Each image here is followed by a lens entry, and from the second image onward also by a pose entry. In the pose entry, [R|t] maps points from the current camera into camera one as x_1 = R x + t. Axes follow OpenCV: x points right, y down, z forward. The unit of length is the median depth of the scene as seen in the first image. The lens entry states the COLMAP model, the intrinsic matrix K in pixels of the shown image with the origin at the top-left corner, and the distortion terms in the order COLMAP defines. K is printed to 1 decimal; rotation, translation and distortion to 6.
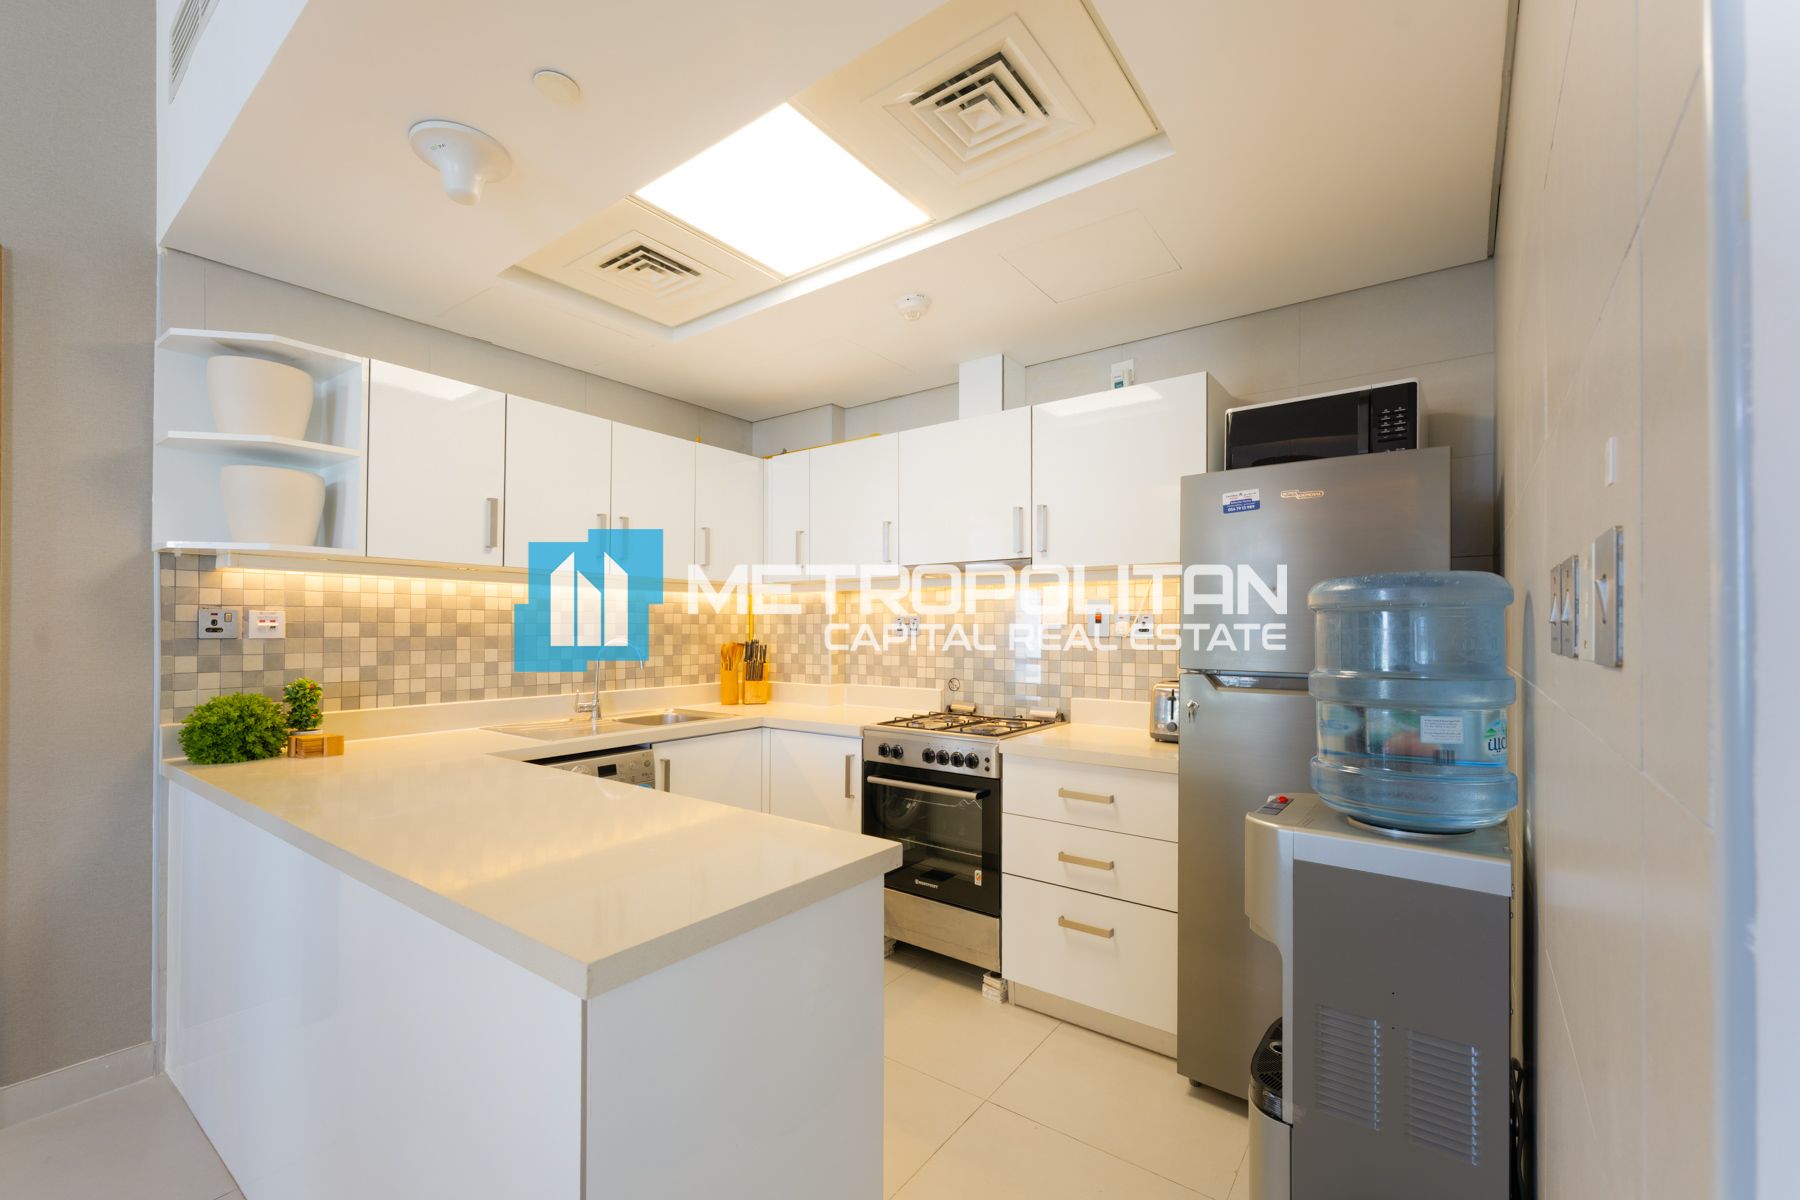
lens RADIAL K [[743.5, 0, 903.9], [0, 743.5, 626.8], [0, 0, 1]] dist [0.000126, -0.000057]
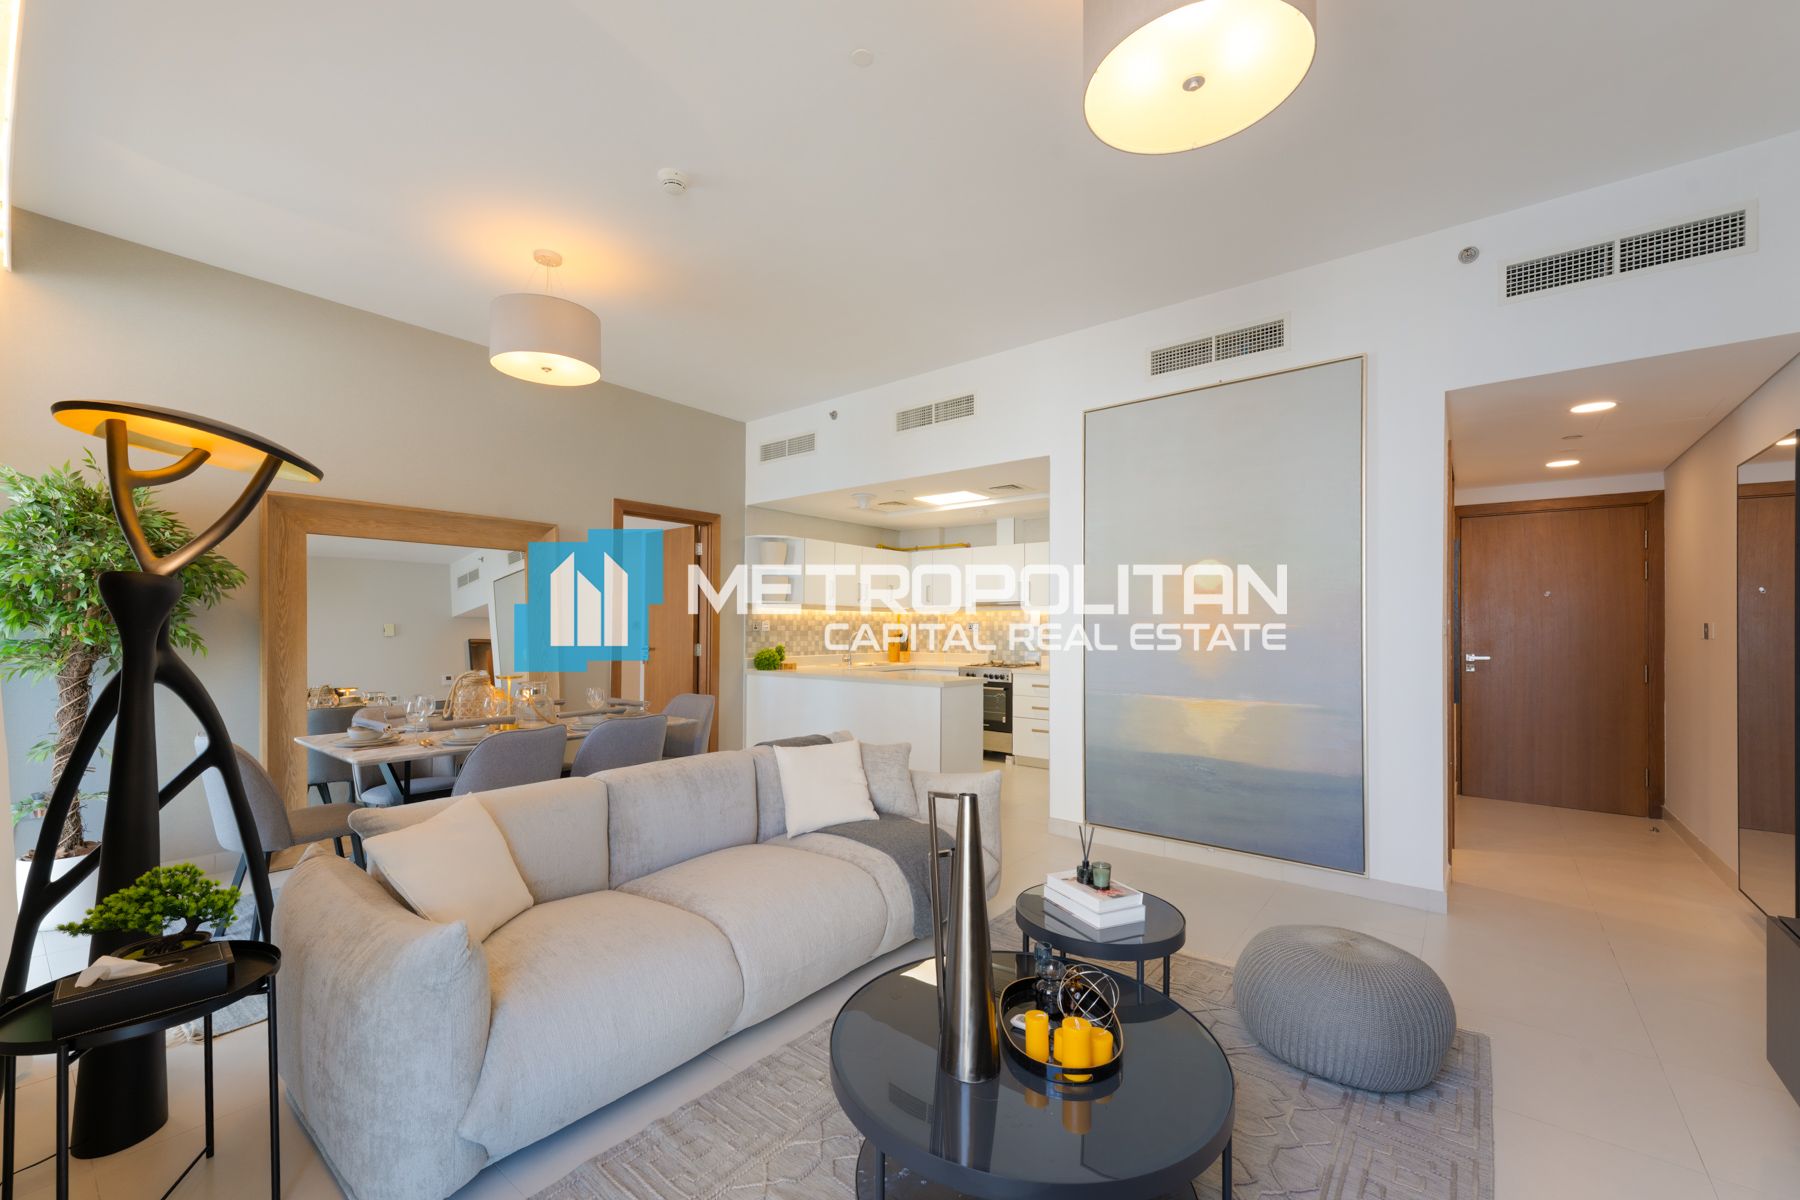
lens RADIAL K [[743.5, 0, 903.9], [0, 743.5, 626.8], [0, 0, 1]] dist [0.000126, -0.000057]
pose [[0.999572, 0.002503, -0.029150, -0.178859], [-0.002368, 0.999986, 0.004690, -0.013999], [0.029161, -0.004619, 0.999564, -1.643375]]
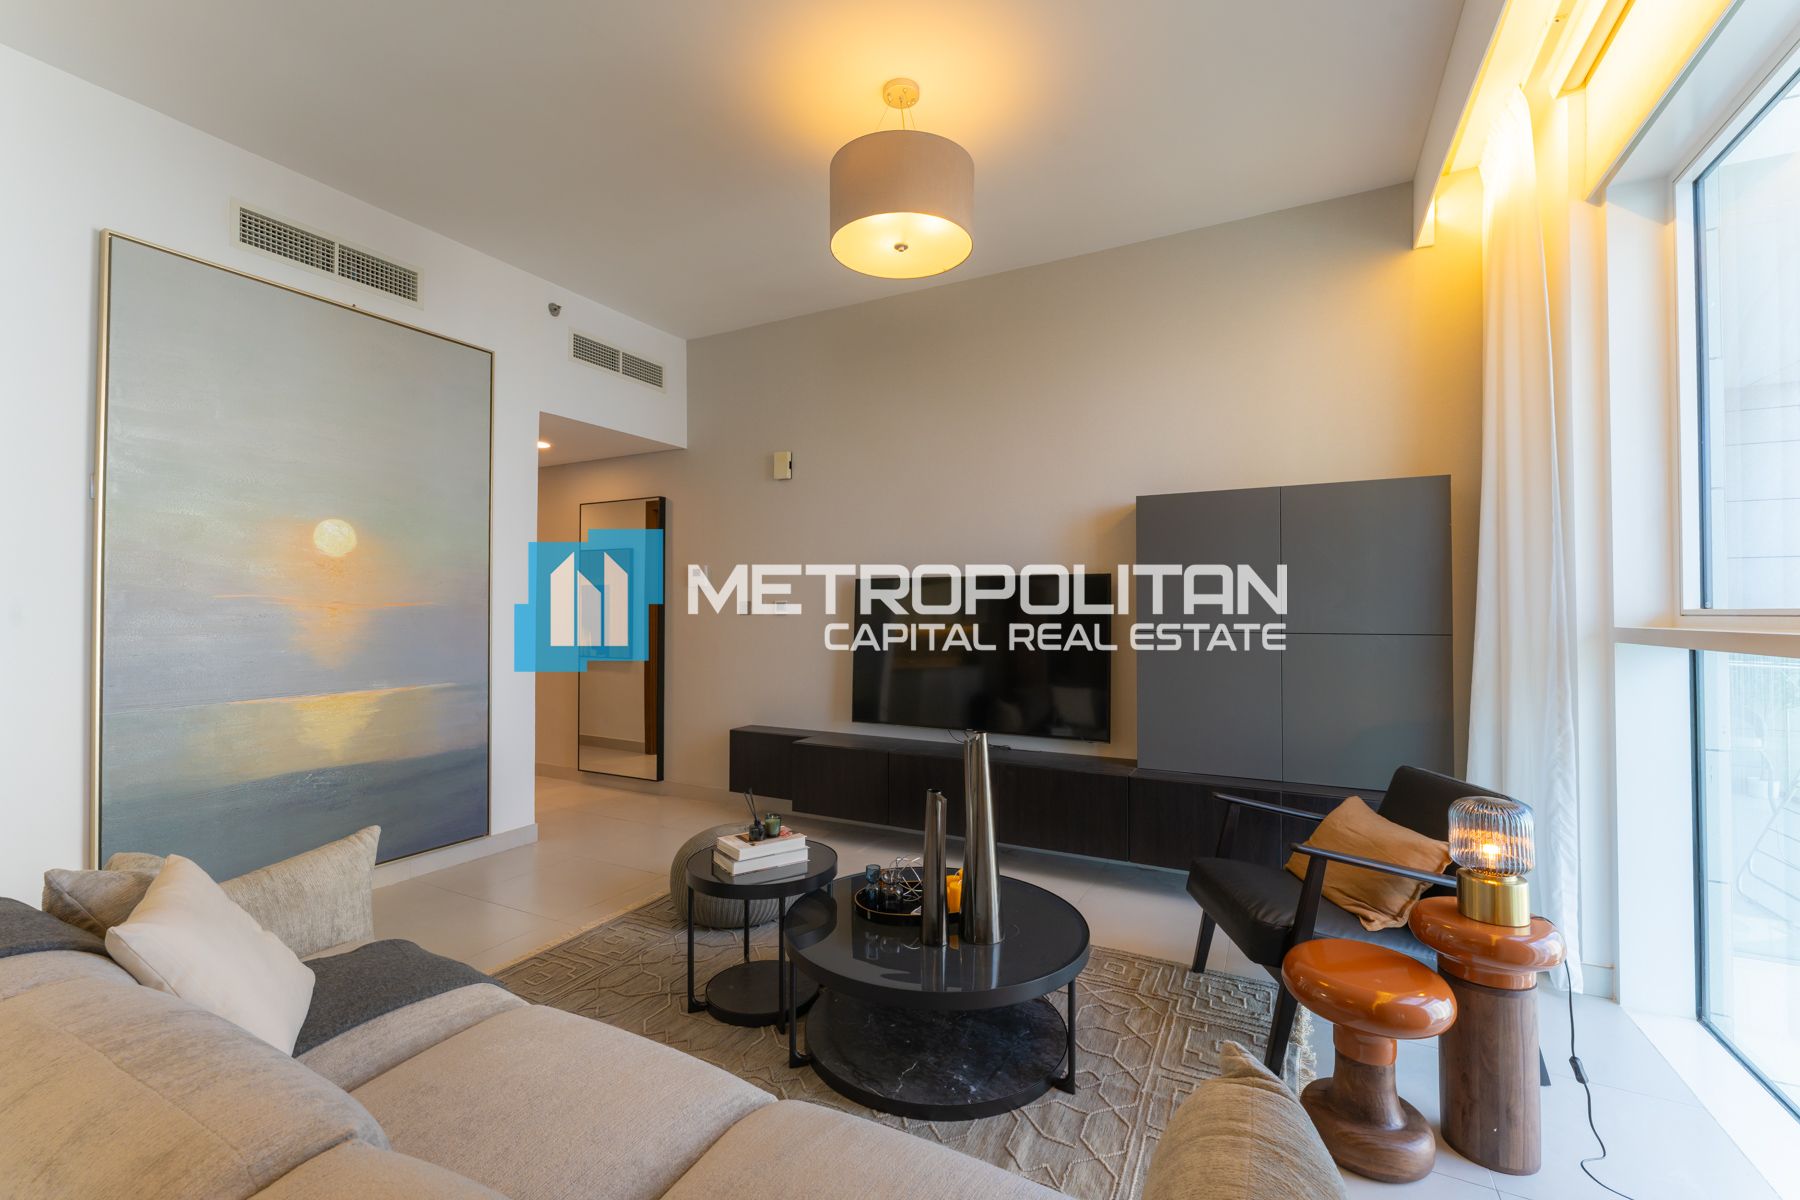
lens RADIAL K [[748.5, 0, 866.6], [0, 748.5, 602.4], [0, 0, 1]] dist [-0.000075, -0.000010]
pose [[-0.136098, 0.009497, 0.990650, -0.899218], [-0.012536, 0.999857, -0.011308, -0.006875], [-0.990616, -0.013958, -0.135960, -0.835273]]
